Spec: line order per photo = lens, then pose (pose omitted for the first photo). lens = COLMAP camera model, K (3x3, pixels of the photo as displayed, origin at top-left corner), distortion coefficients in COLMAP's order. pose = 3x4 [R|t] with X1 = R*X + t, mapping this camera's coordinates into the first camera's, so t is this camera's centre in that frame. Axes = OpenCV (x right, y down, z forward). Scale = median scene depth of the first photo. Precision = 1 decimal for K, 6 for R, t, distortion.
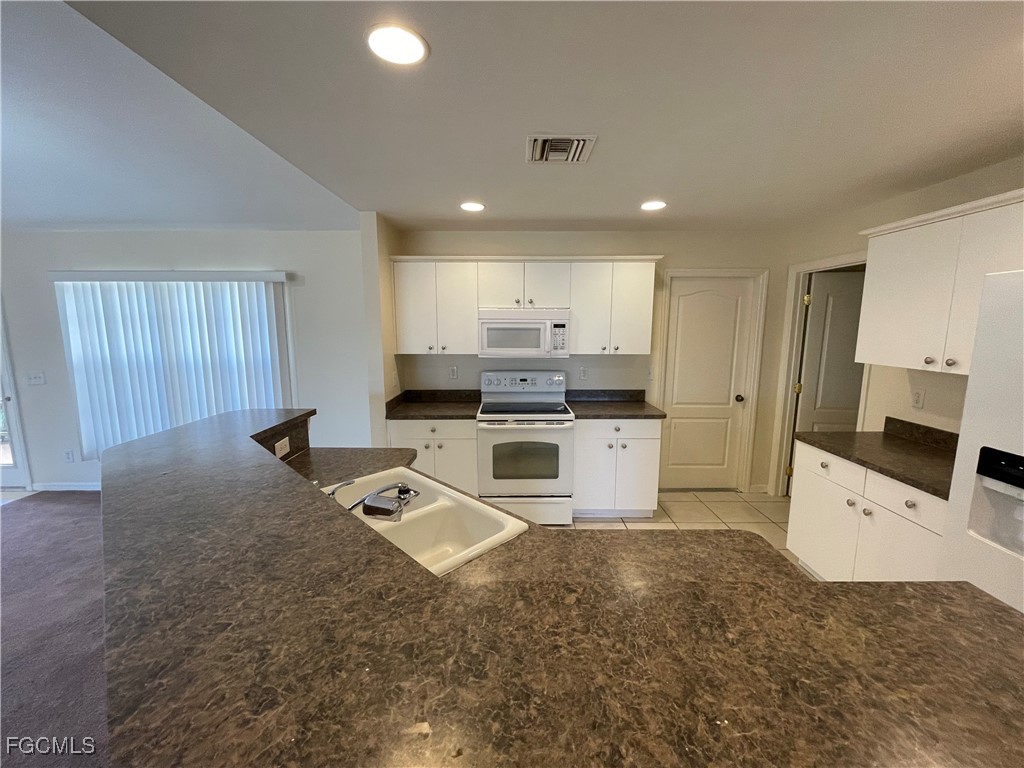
lens RADIAL K [[412.9, 0, 512.0], [0, 412.9, 384.0], [0, 0, 1]] dist [-0.001558, -0.000257]
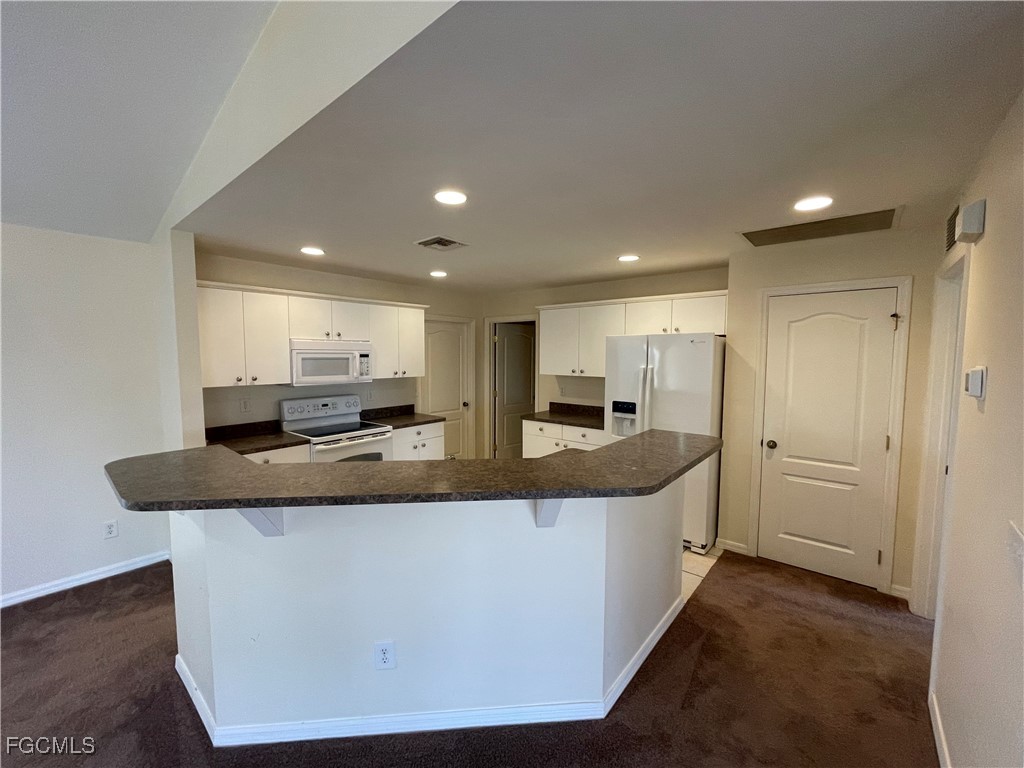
lens RADIAL K [[412.9, 0, 512.0], [0, 412.9, 384.0], [0, 0, 1]] dist [-0.001558, -0.000257]
pose [[0.640529, -0.056301, 0.765867, -0.530483], [0.108887, 0.993891, -0.018003, 0.008990], [-0.760175, 0.094924, 0.642747, -0.087164]]
